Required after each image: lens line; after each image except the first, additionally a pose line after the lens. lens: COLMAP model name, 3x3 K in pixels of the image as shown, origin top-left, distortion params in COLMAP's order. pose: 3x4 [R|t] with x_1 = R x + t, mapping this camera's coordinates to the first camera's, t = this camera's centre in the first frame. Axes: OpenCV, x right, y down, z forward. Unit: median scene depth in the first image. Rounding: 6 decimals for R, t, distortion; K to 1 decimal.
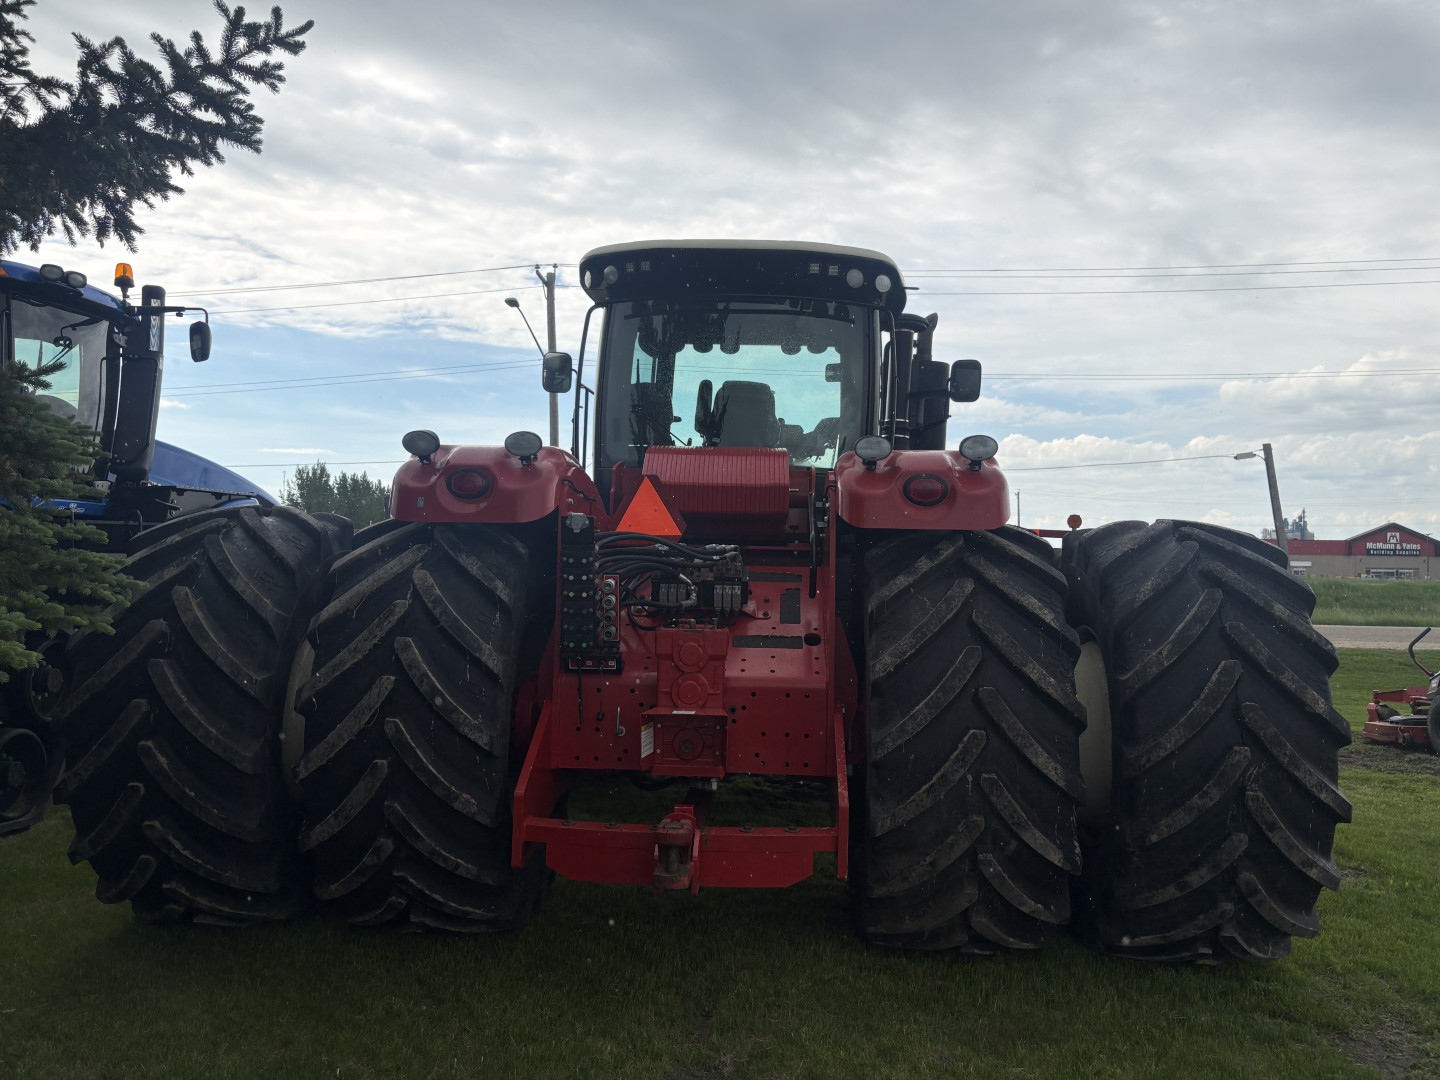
lens RADIAL K [[1083.9, 0, 708.1], [0, 1083.9, 528.4], [0, 0, 1]] dist [0.063605, -0.080627]
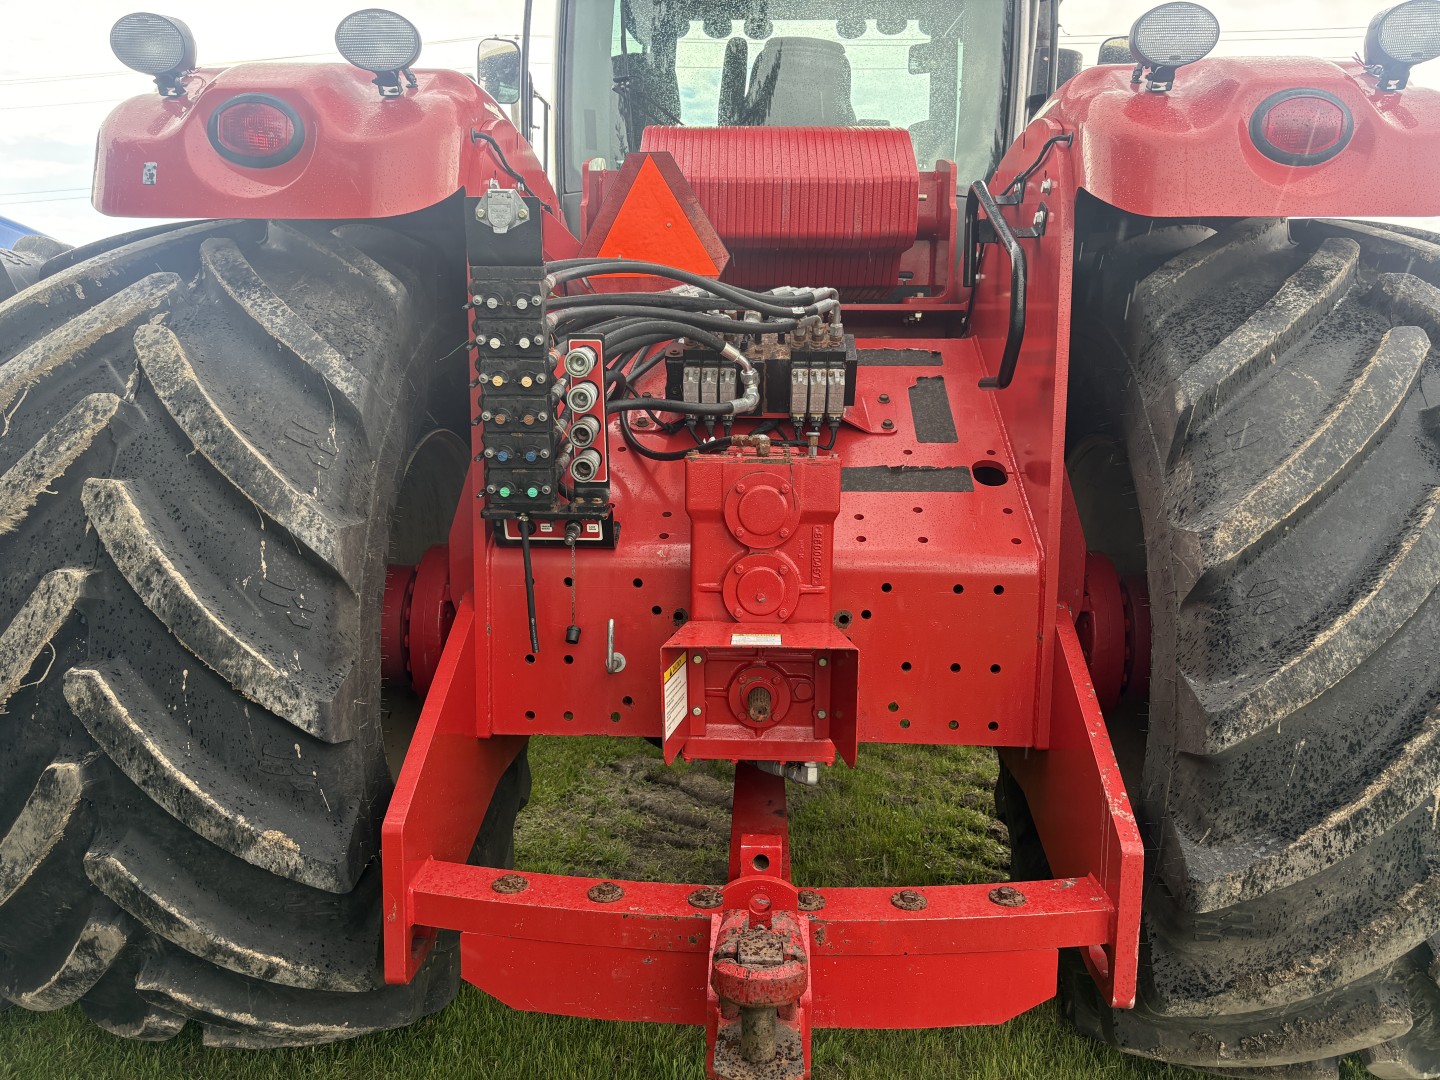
lens RADIAL K [[1083.9, 0, 731.0], [0, 1083.9, 577.4], [0, 0, 1]] dist [0.063605, -0.080627]
pose [[0.999321, -0.015115, 0.033587, -0.045228], [0.008039, 0.979442, 0.201565, 0.050271], [-0.035943, -0.201158, 0.978899, 0.534865]]
